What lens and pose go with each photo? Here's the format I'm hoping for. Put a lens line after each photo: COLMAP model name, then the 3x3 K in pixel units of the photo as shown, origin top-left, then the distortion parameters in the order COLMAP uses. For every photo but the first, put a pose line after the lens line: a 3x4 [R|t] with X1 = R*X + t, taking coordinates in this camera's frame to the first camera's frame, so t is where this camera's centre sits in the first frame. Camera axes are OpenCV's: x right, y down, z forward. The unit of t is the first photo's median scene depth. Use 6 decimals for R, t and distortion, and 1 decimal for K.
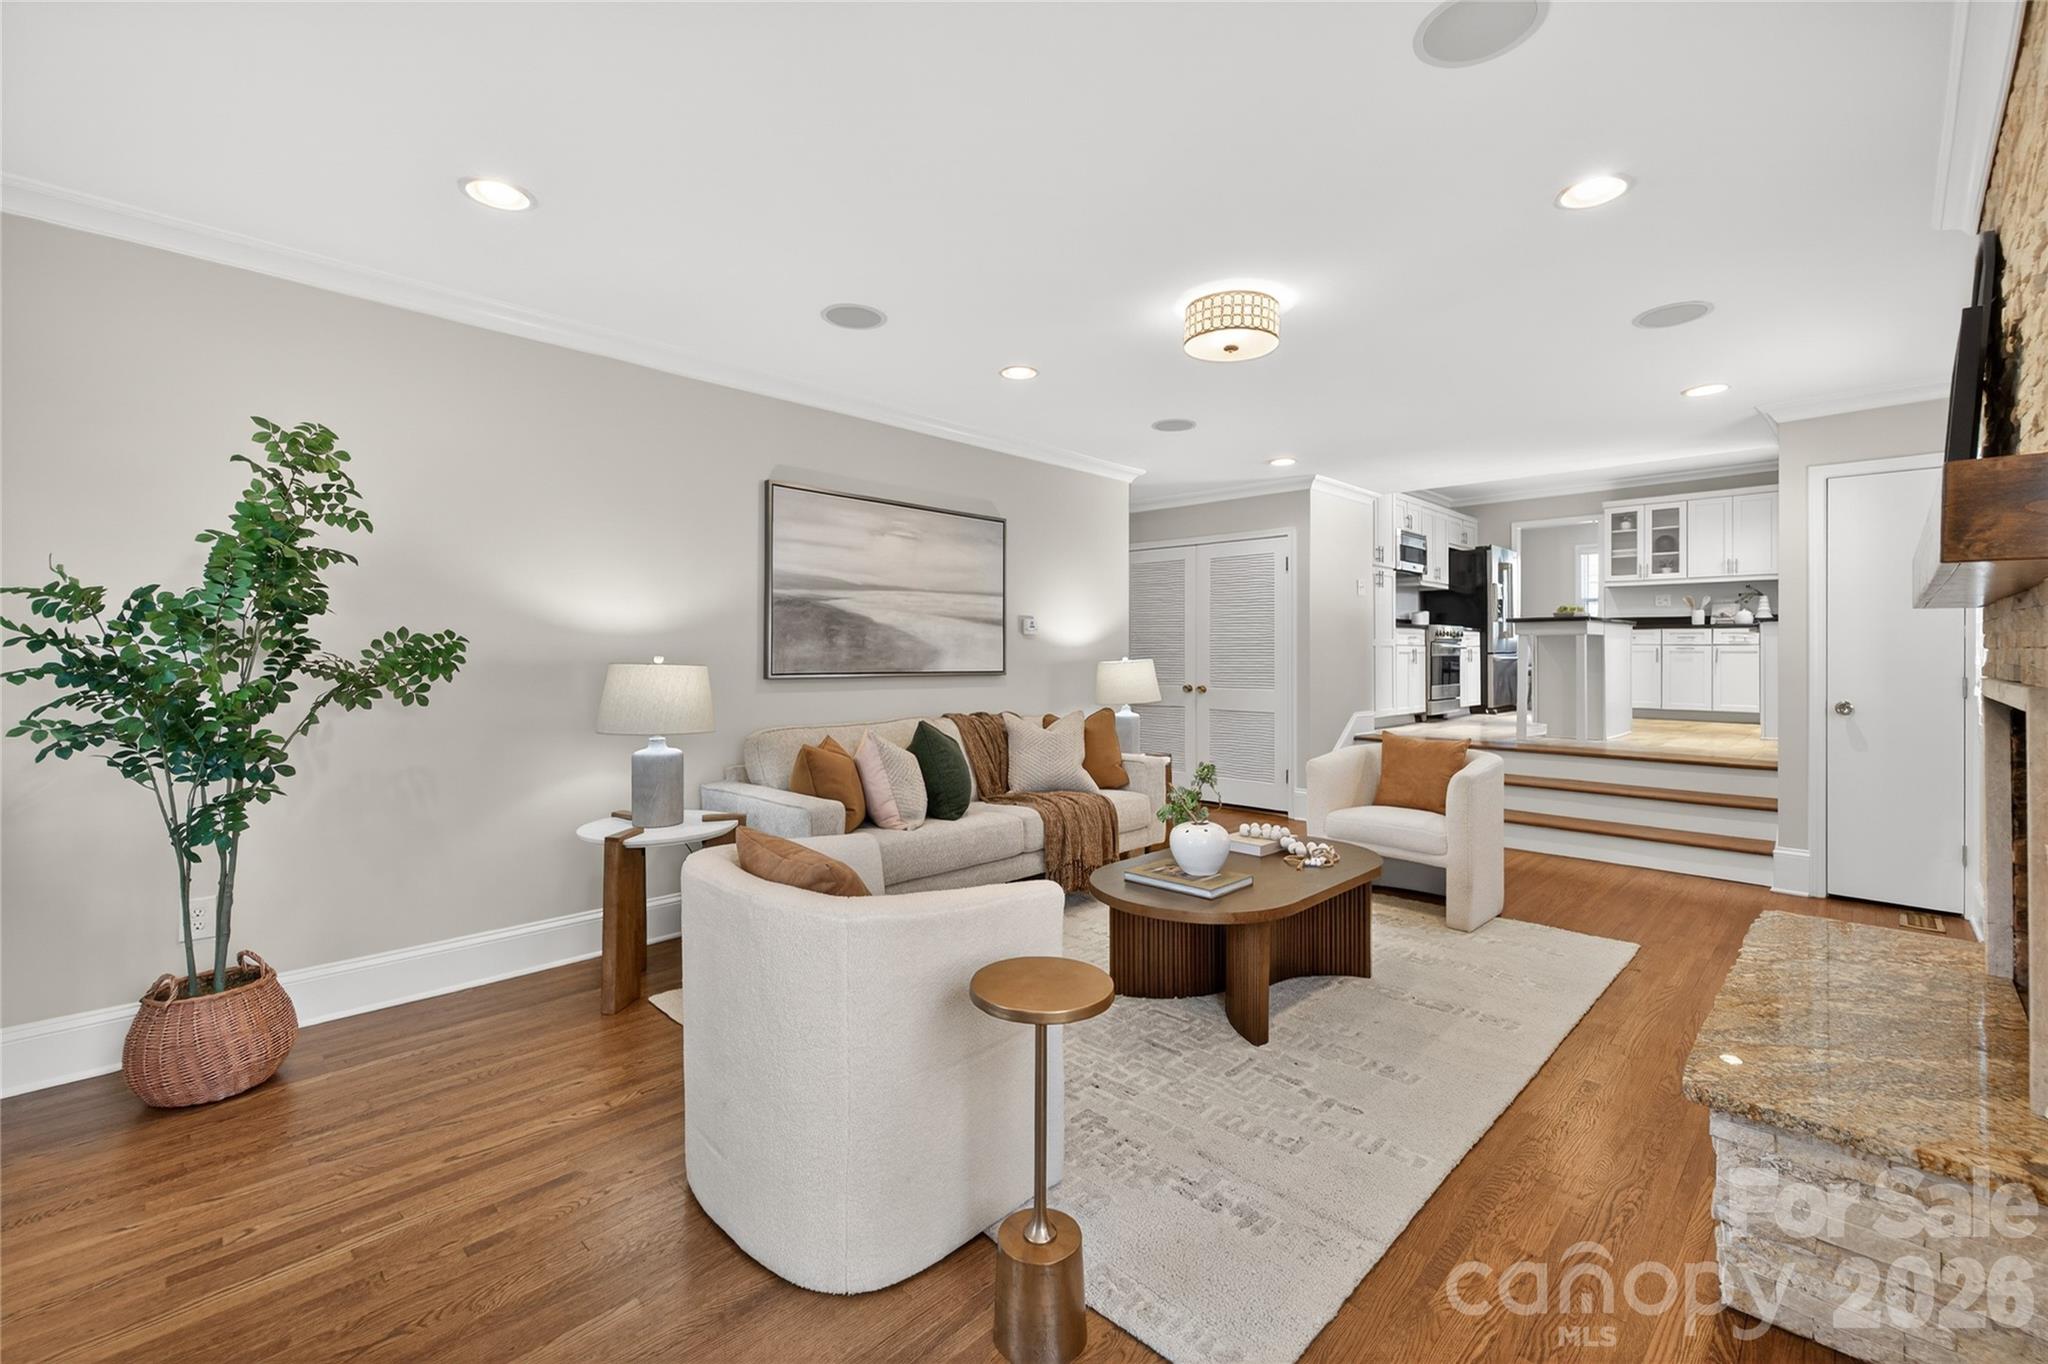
lens RADIAL K [[882.1, 0, 1018.5], [0, 882.1, 643.7], [0, 0, 1]] dist [0.002668, 0.000466]
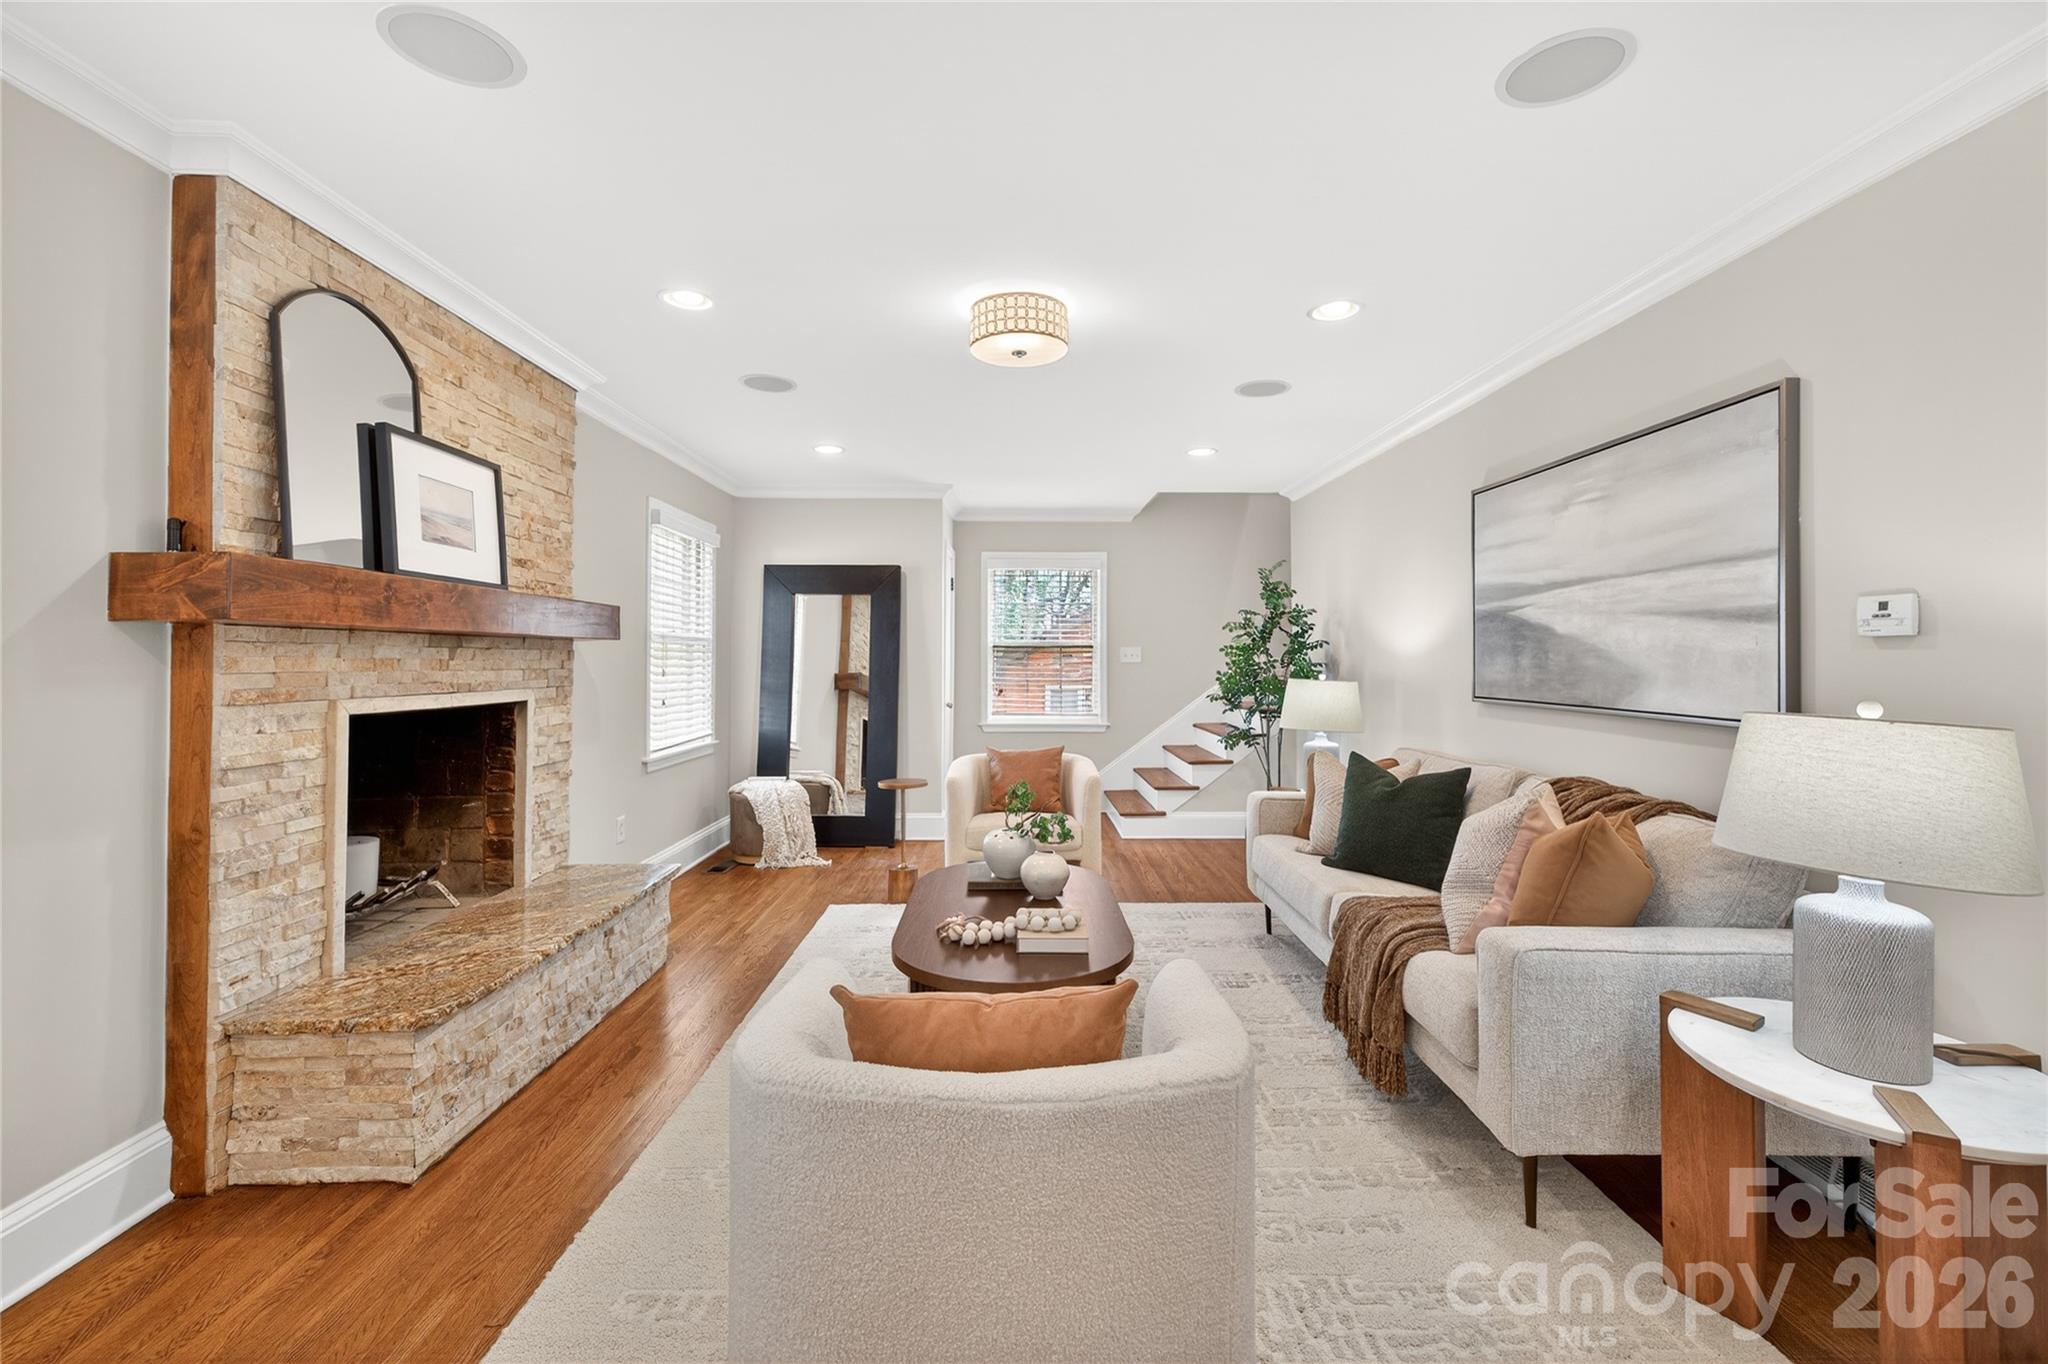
lens RADIAL K [[860.4, 0, 1038.6], [0, 860.4, 652.4], [0, 0, 1]] dist [0.001168, 0.000130]
pose [[-0.697585, -0.011764, -0.716405, 0.550449], [0.003333, 0.999801, -0.019664, 0.003002], [0.716494, -0.016105, -0.697407, 1.030755]]
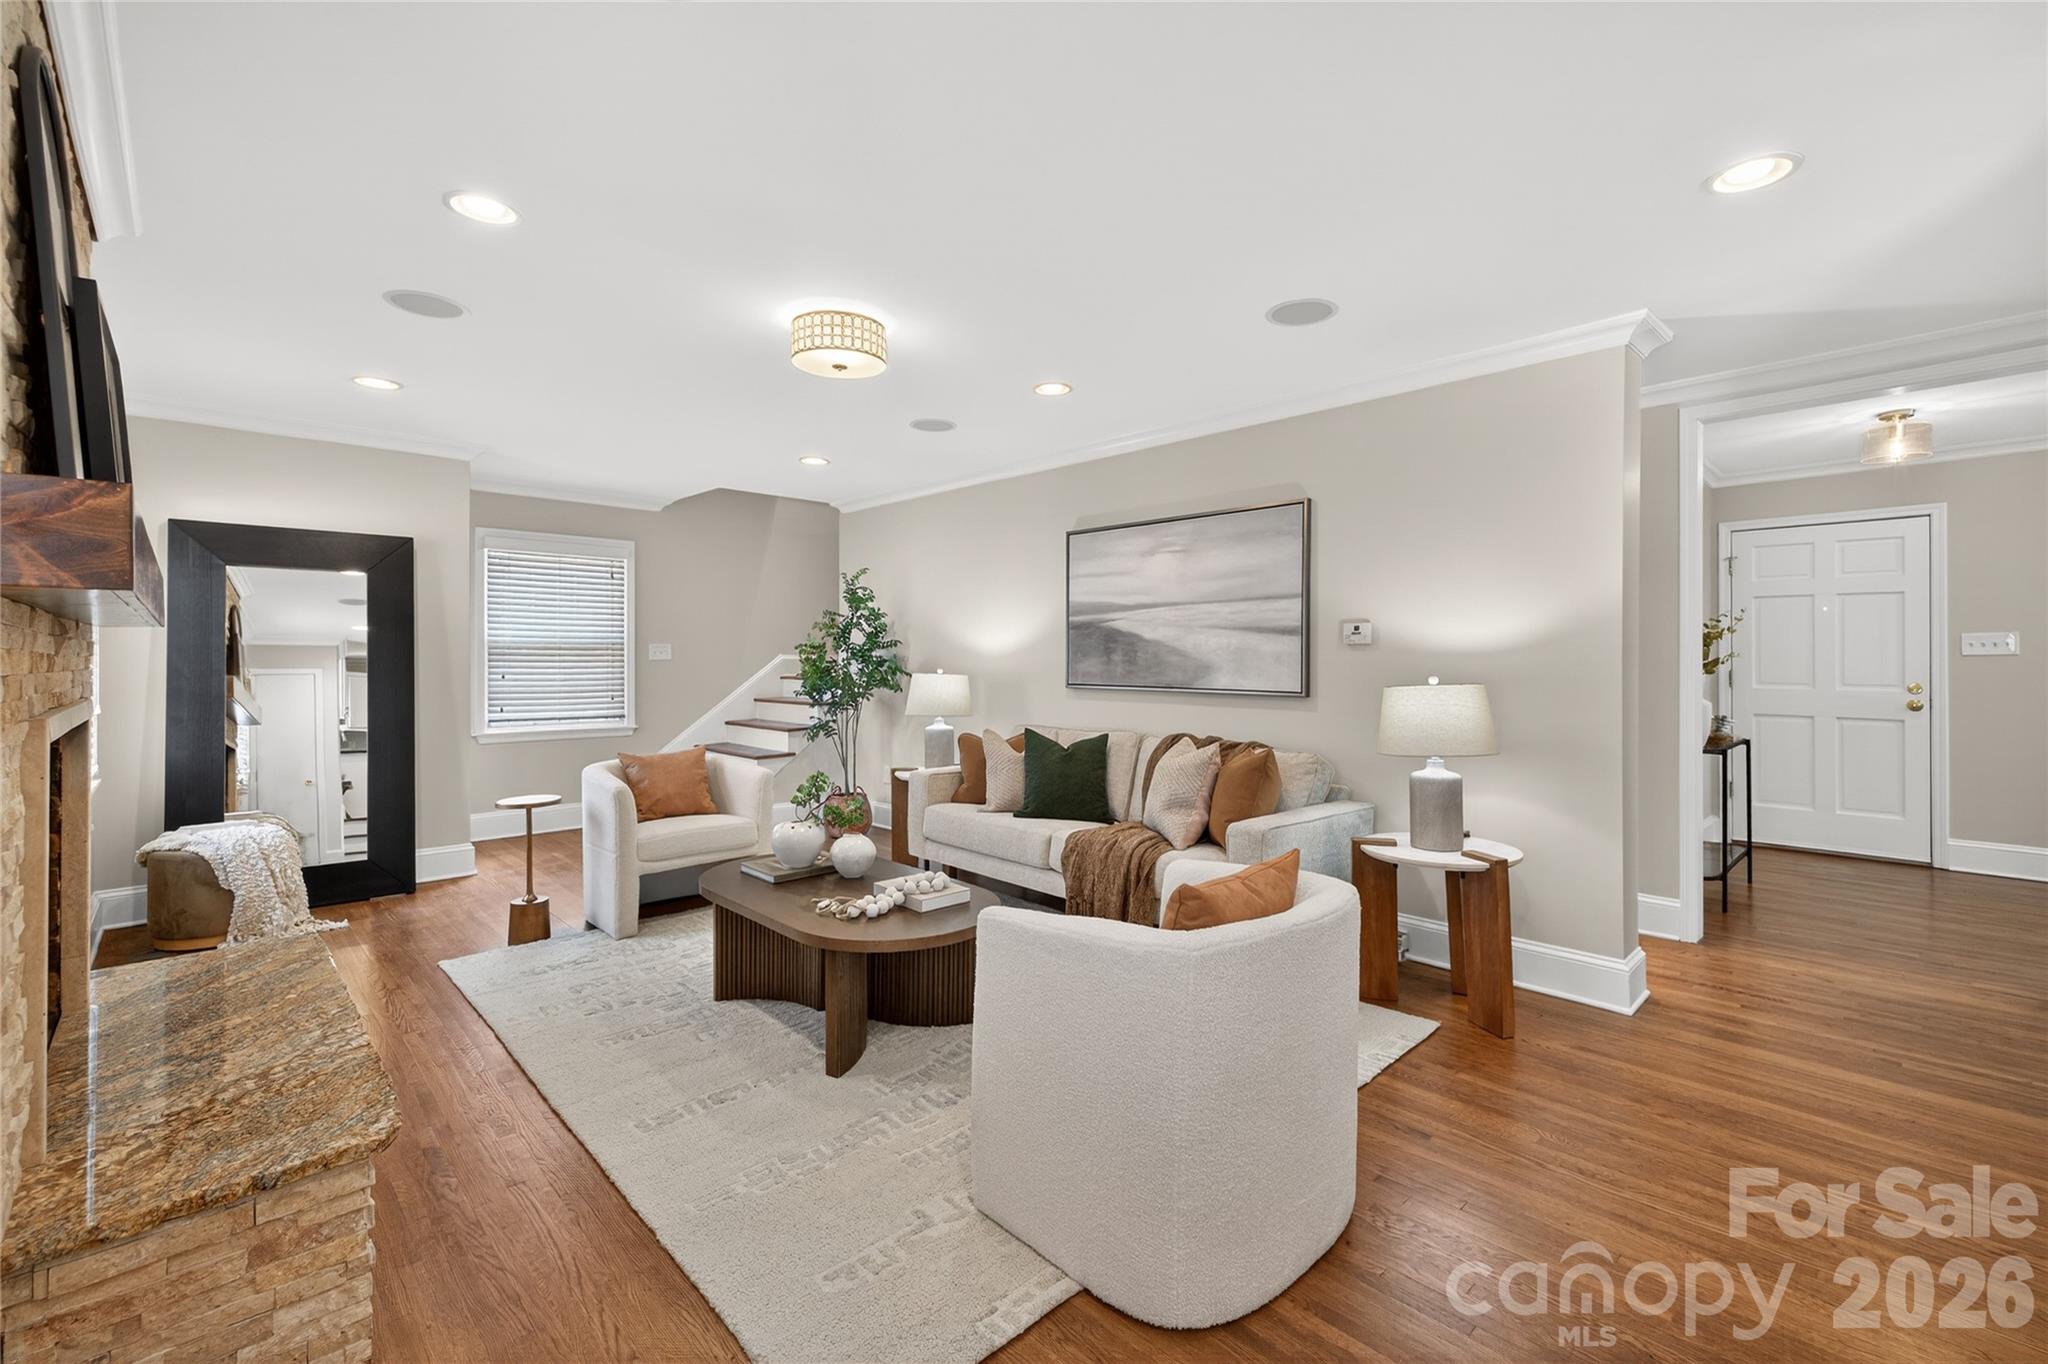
lens RADIAL K [[865.0, 0, 1031.7], [0, 865.0, 660.1], [0, 0, 1]] dist [0.003180, -0.000425]
pose [[-0.028259, -0.002919, -0.999596, 0.759554], [0.010964, 0.999935, -0.003230, 0.002520], [0.999541, -0.011051, -0.028225, 0.777159]]
